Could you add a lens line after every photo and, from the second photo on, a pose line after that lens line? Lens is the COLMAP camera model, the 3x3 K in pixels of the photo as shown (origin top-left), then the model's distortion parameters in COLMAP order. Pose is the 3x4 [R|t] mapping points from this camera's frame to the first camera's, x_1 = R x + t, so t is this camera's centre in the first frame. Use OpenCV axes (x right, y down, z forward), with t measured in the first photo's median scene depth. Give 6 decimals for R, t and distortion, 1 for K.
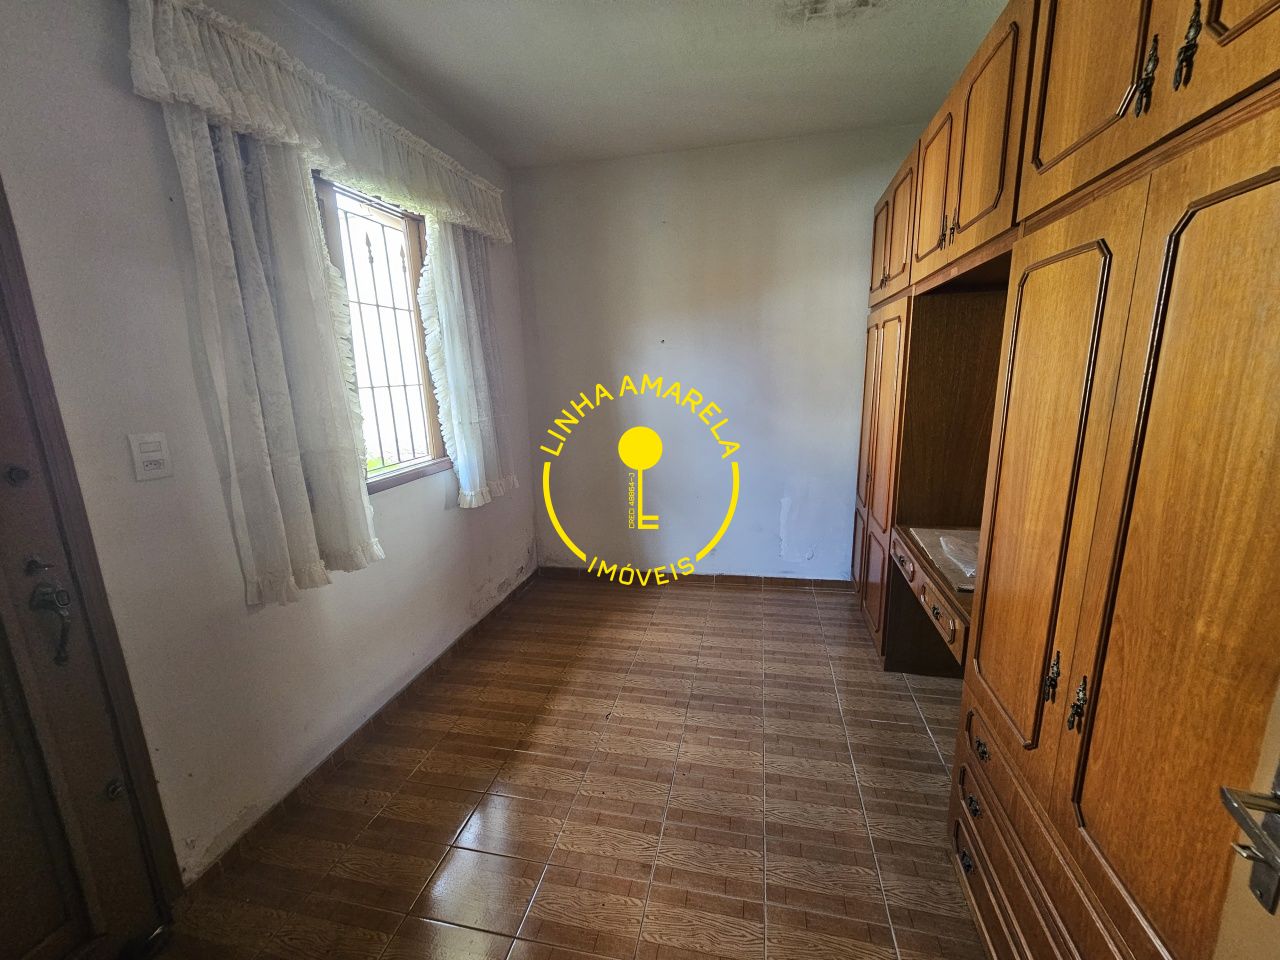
lens RADIAL K [[525.0, 0, 642.1], [0, 525.0, 482.8], [0, 0, 1]] dist [0.000027, -0.000692]
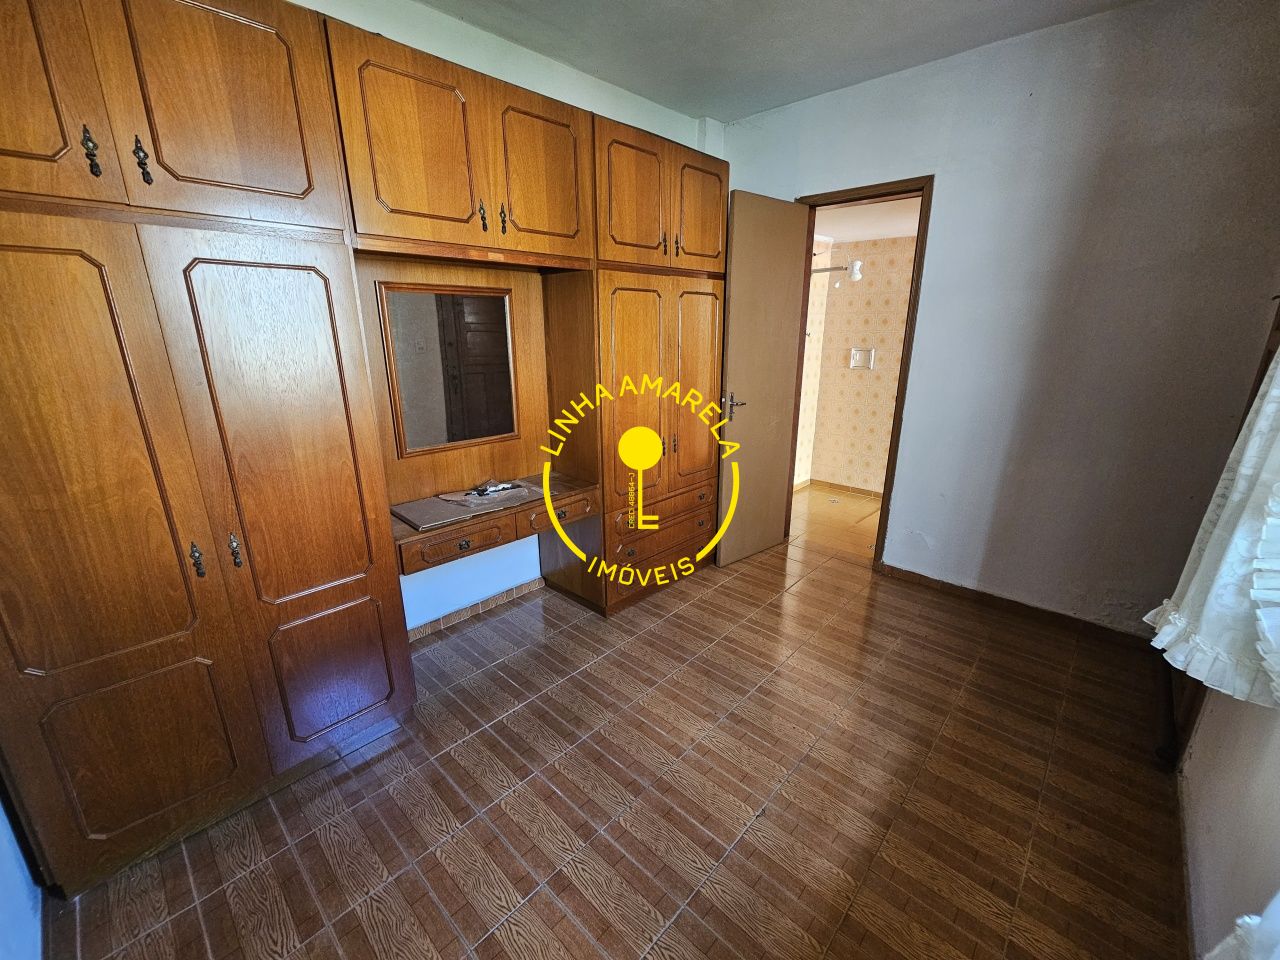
lens RADIAL K [[525.0, 0, 642.7], [0, 525.0, 480.9], [0, 0, 1]] dist [0.000027, -0.000692]
pose [[-0.862522, -0.109011, 0.494138, -0.239520], [0.137254, 0.889512, 0.435810, -0.319171], [-0.487050, 0.443718, -0.752261, 1.466758]]
